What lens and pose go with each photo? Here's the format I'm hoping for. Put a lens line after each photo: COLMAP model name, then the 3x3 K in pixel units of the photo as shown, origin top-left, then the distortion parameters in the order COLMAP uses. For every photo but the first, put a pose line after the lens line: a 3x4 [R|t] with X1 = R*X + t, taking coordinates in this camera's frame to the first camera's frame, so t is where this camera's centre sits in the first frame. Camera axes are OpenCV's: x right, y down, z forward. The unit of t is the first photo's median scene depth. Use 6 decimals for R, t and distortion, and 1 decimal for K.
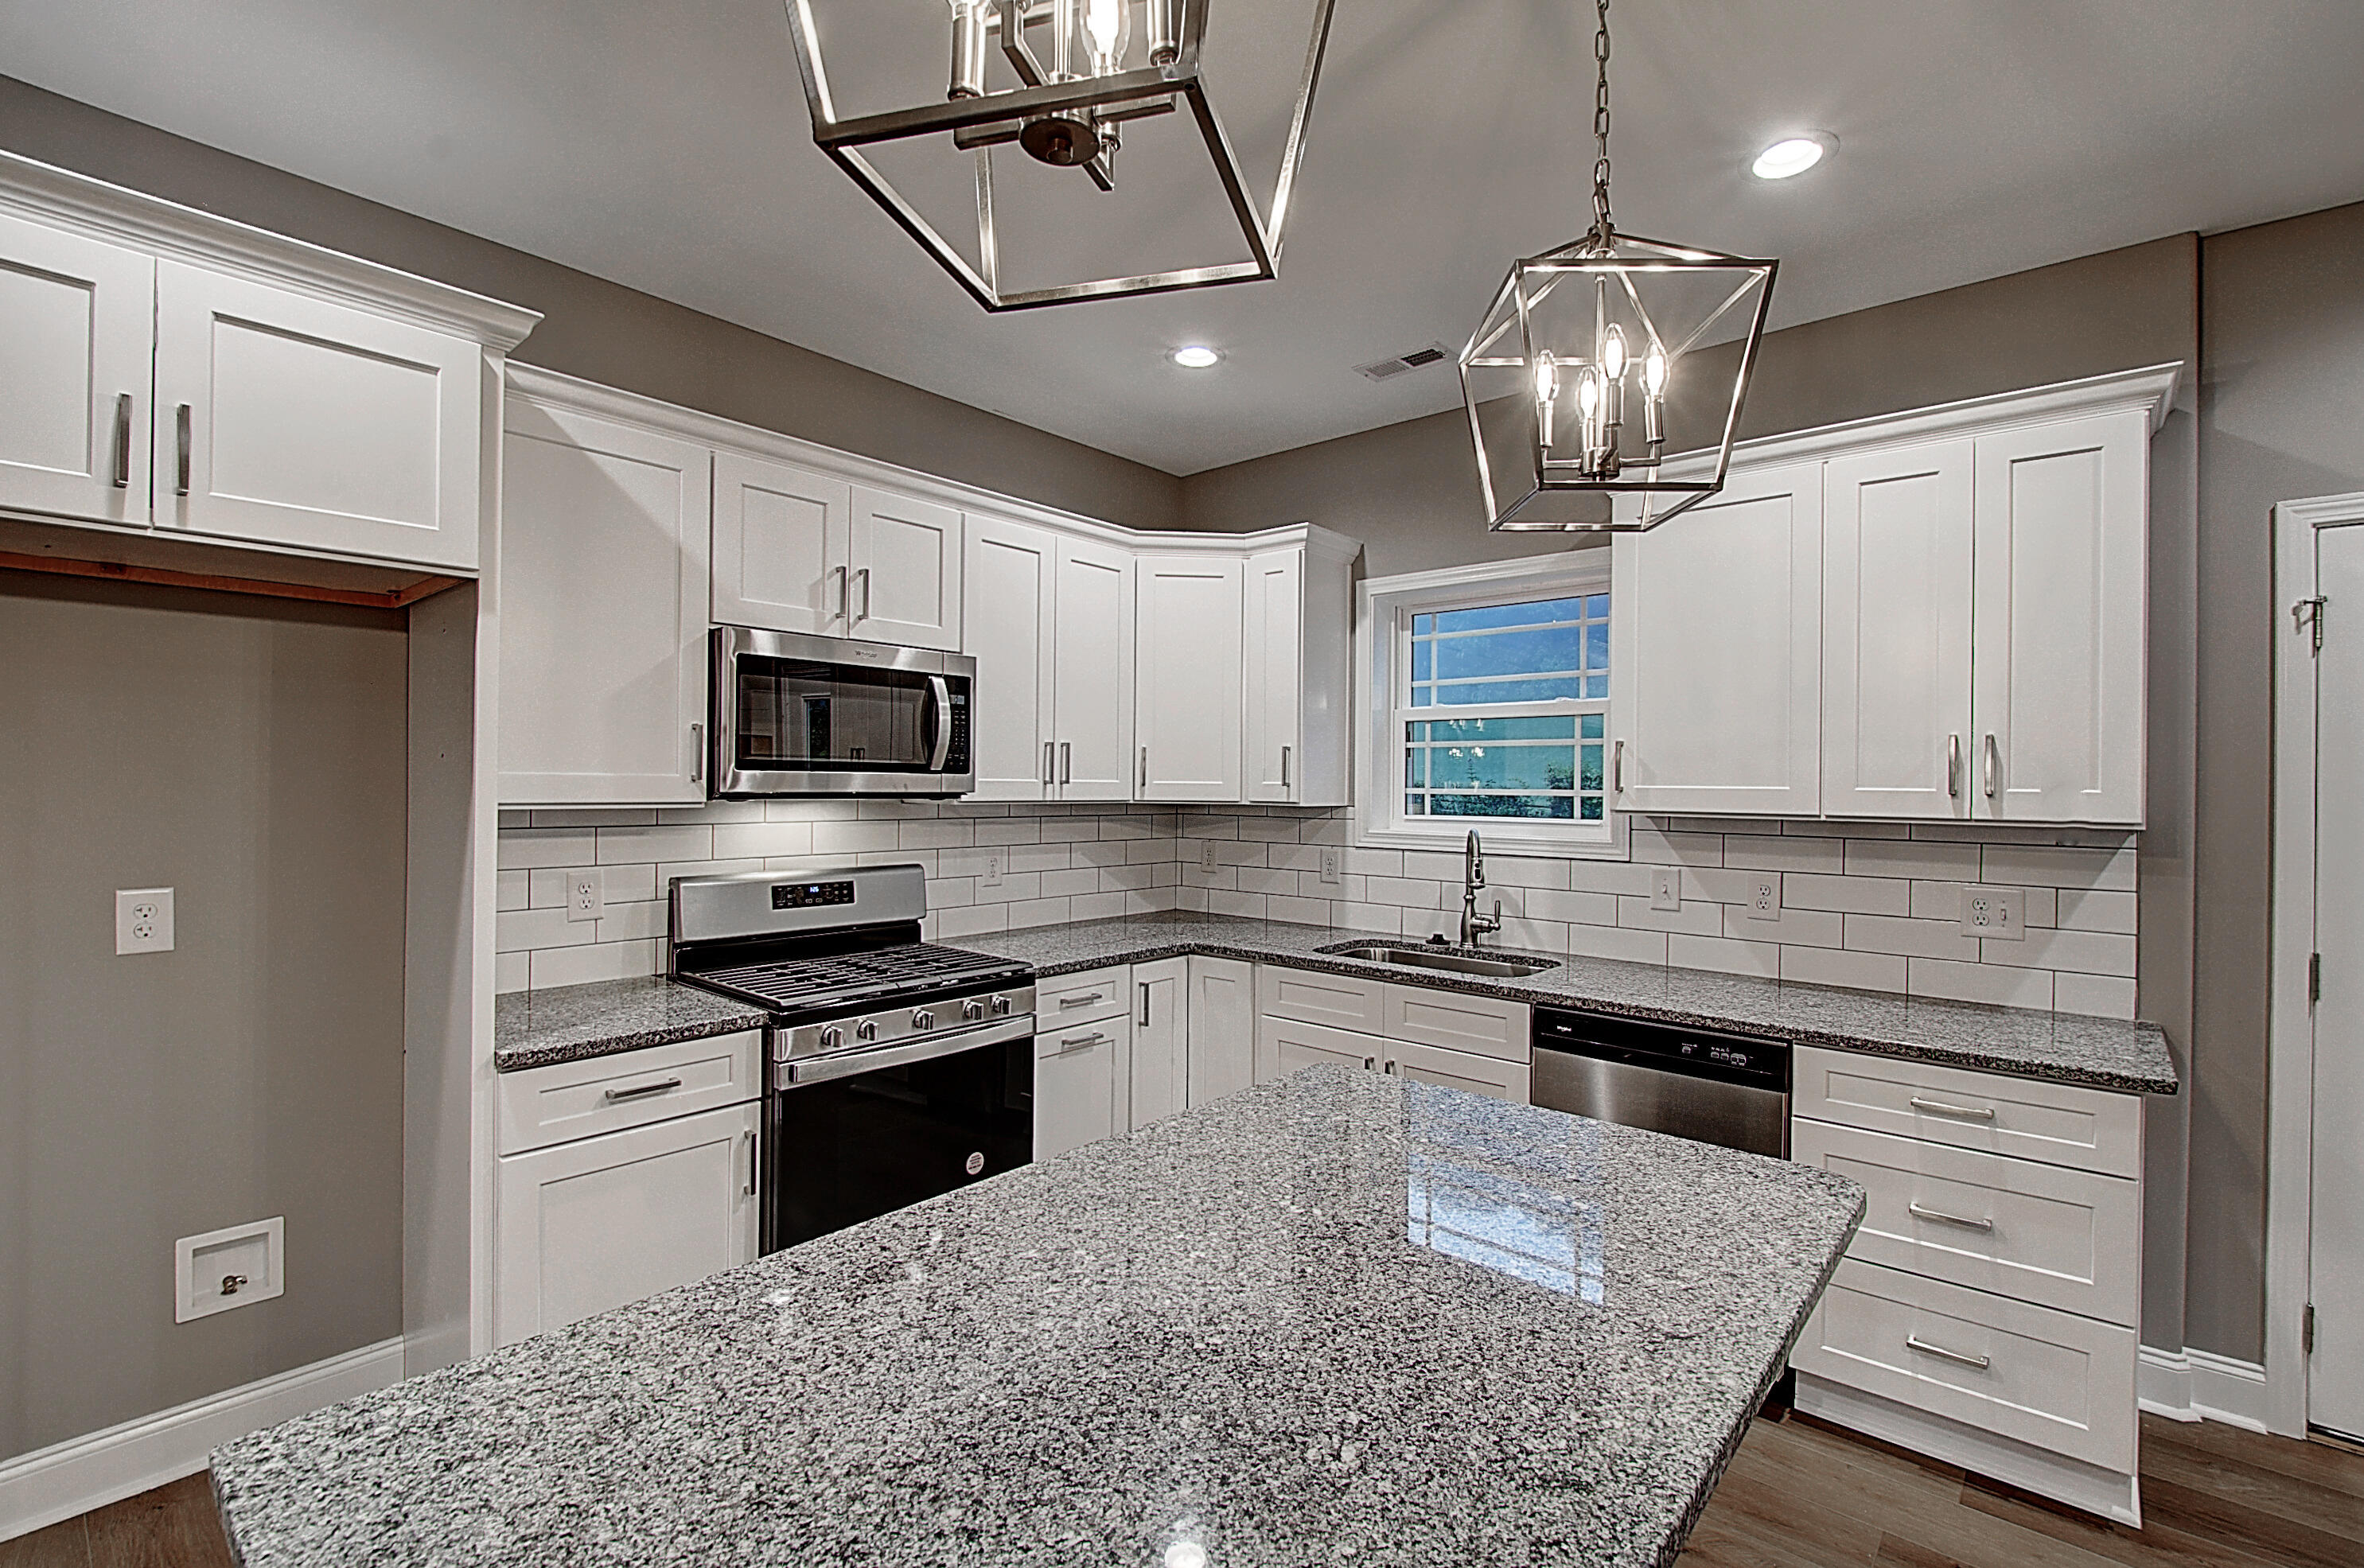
lens RADIAL K [[1045.4, 0, 1198.8], [0, 1045.4, 781.1], [0, 0, 1]] dist [-0.002736, -0.001228]
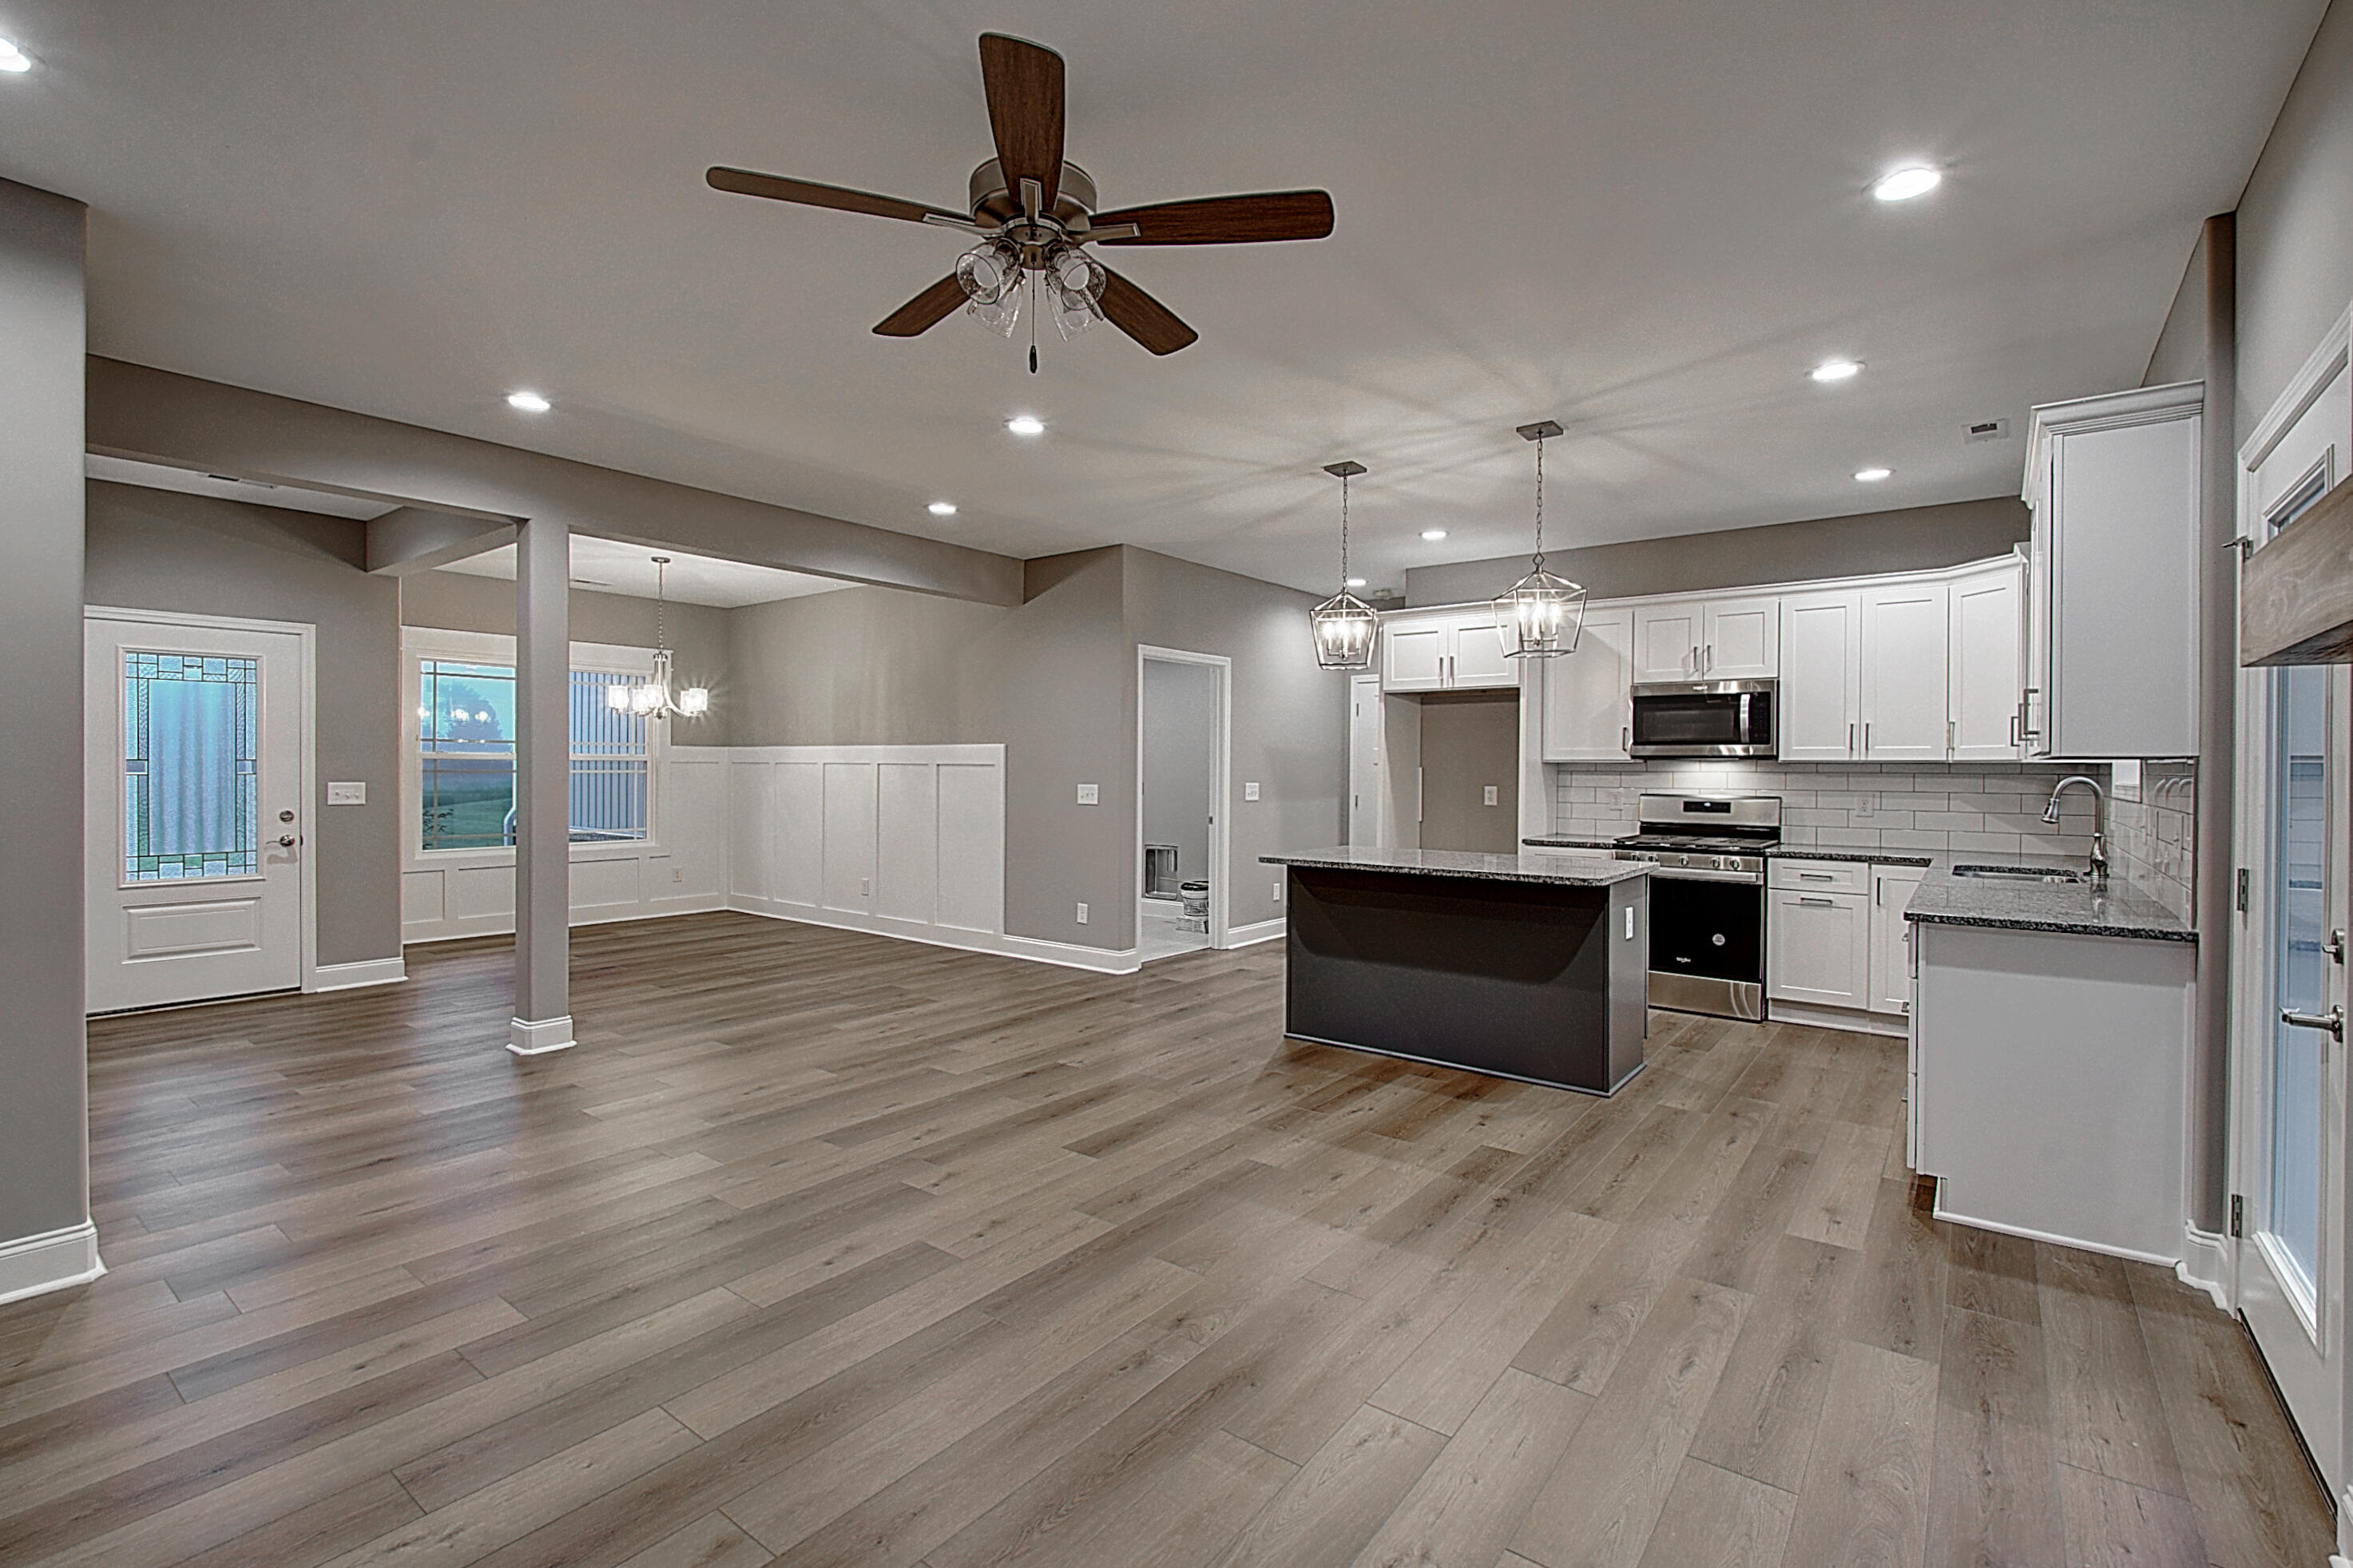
lens RADIAL K [[1048.3, 0, 1180.4], [0, 1048.3, 772.6], [0, 0, 1]] dist [-0.000530, -0.000371]
pose [[0.051386, -0.005660, -0.998663, 1.643951], [-0.003125, 0.999978, -0.005829, 0.058742], [0.998674, 0.003420, 0.051367, -0.121859]]
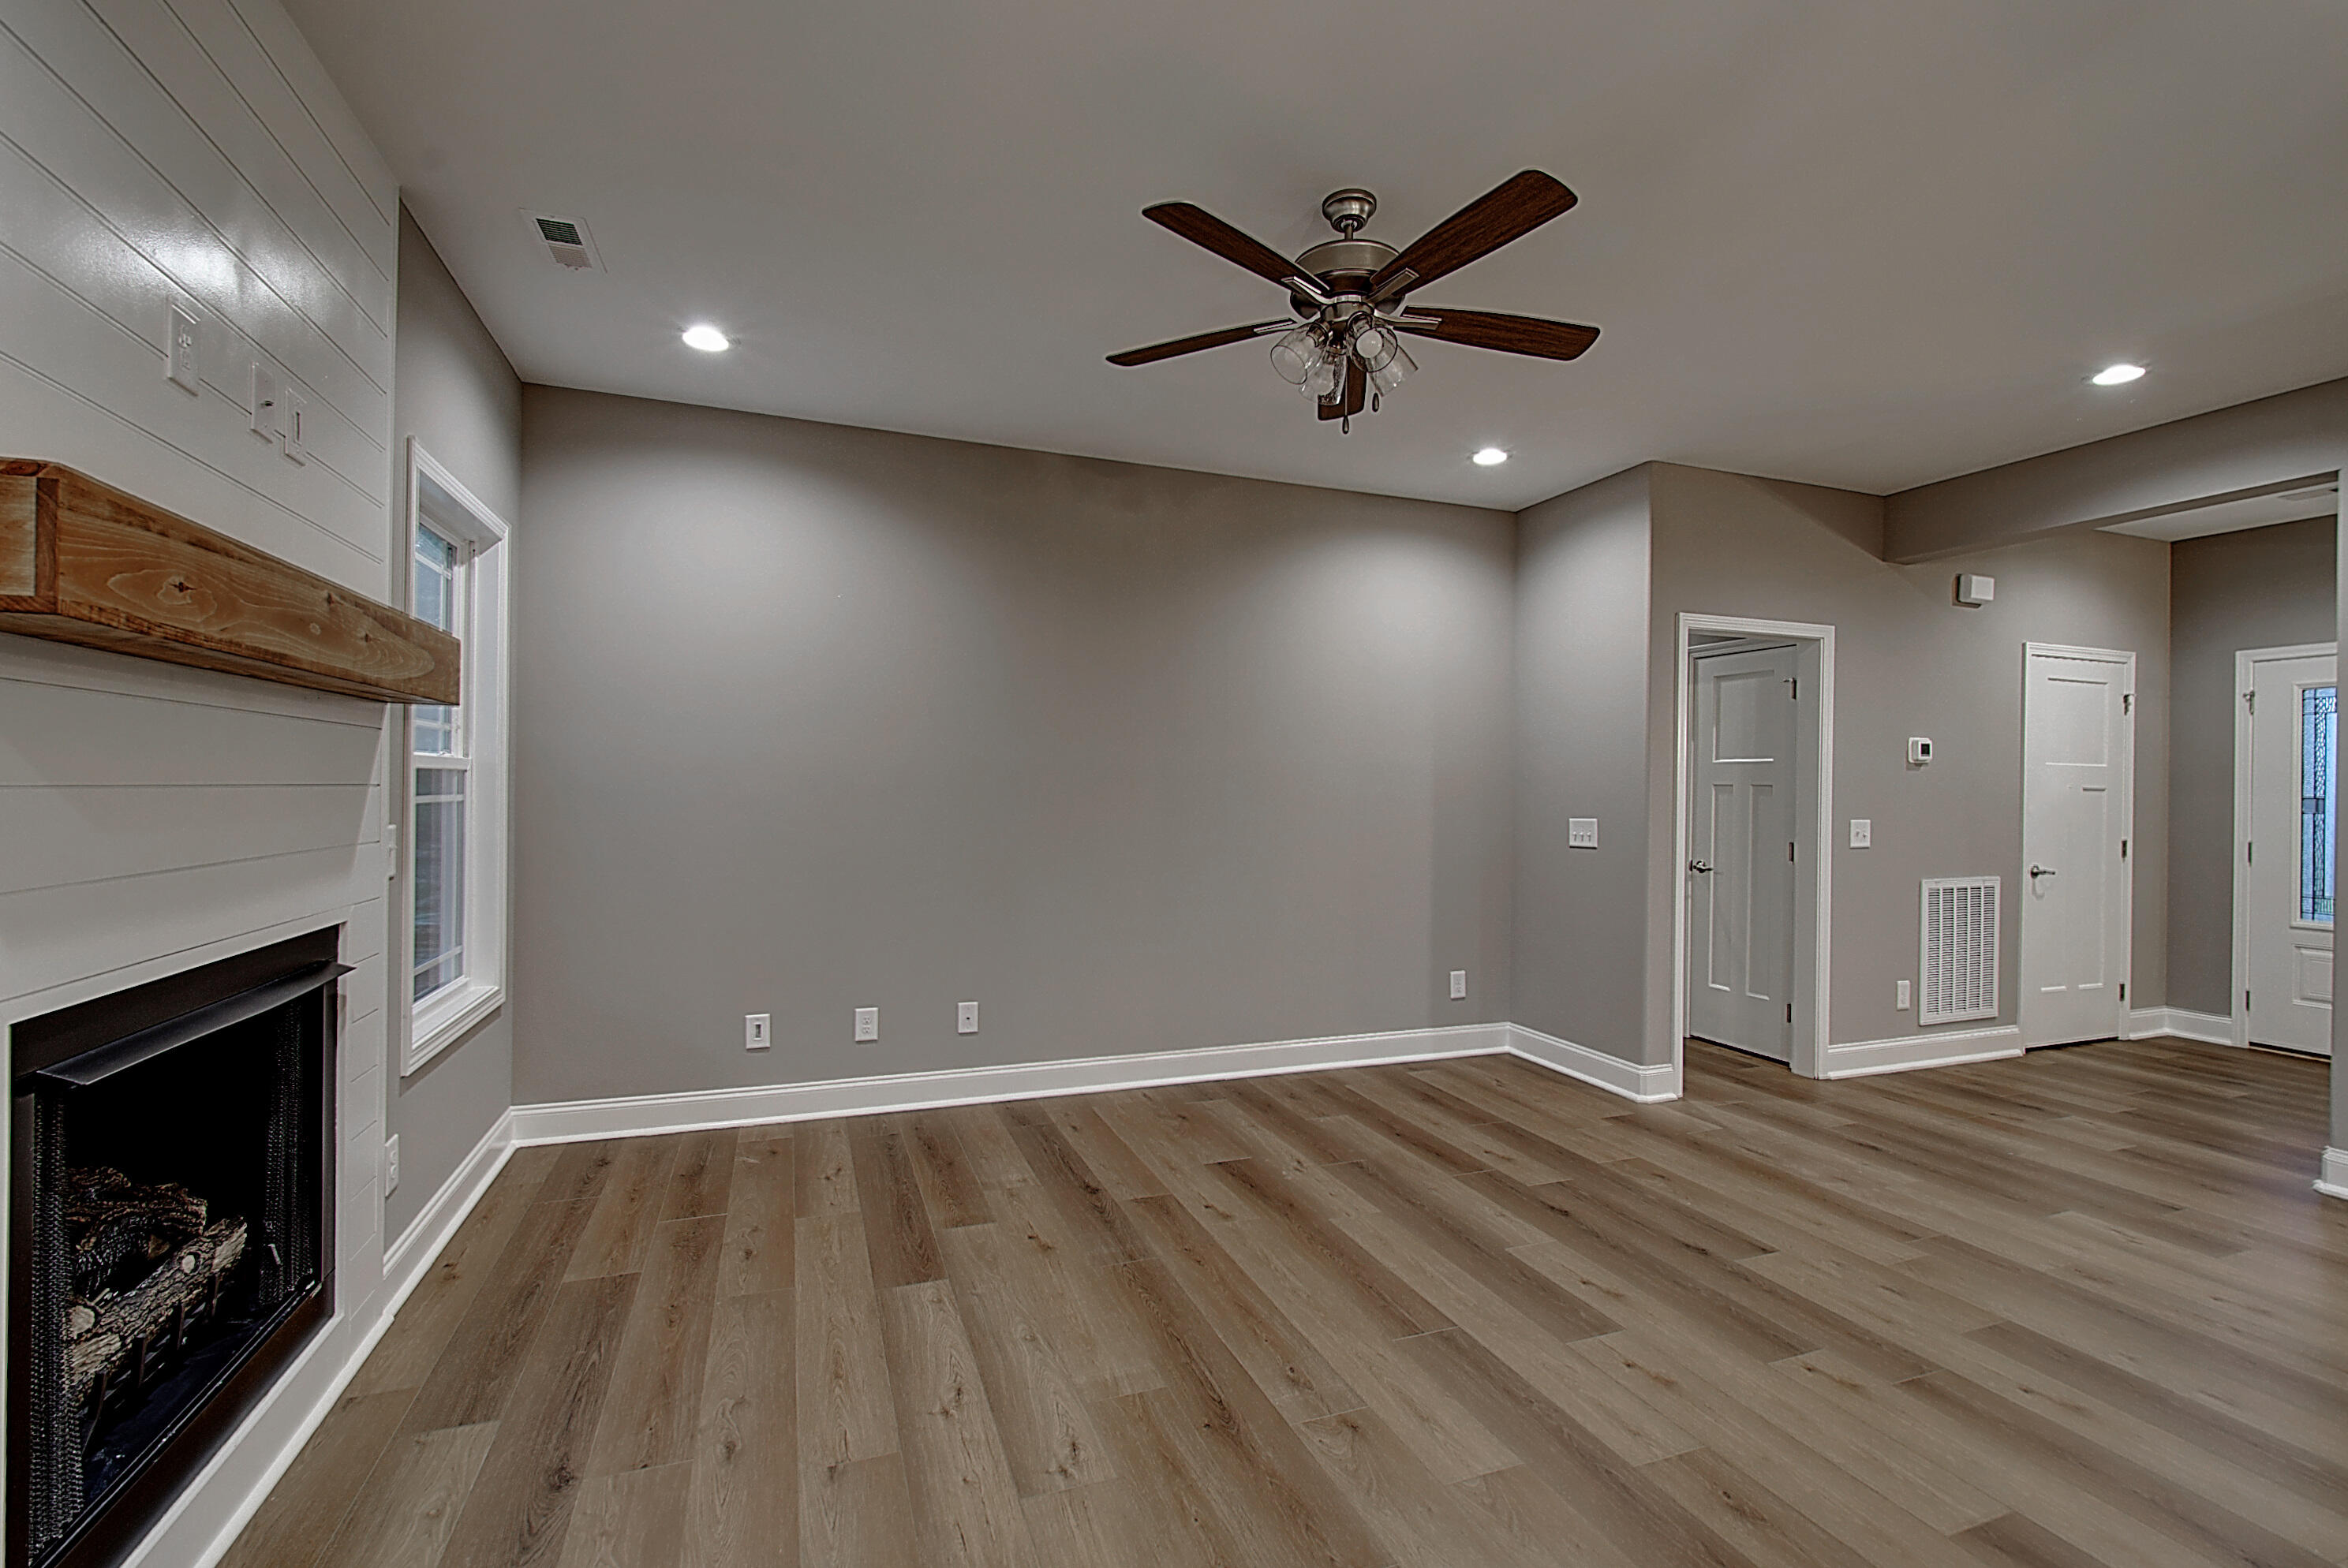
lens RADIAL K [[1034.6, 0, 1184.8], [0, 1034.6, 781.0], [0, 0, 1]] dist [0.017763, -0.013927]
pose [[-0.878883, -0.018311, 0.476687, 0.552214], [-0.022266, 0.999749, -0.002648, 0.050277], [-0.476518, -0.012941, -0.879069, 0.628759]]
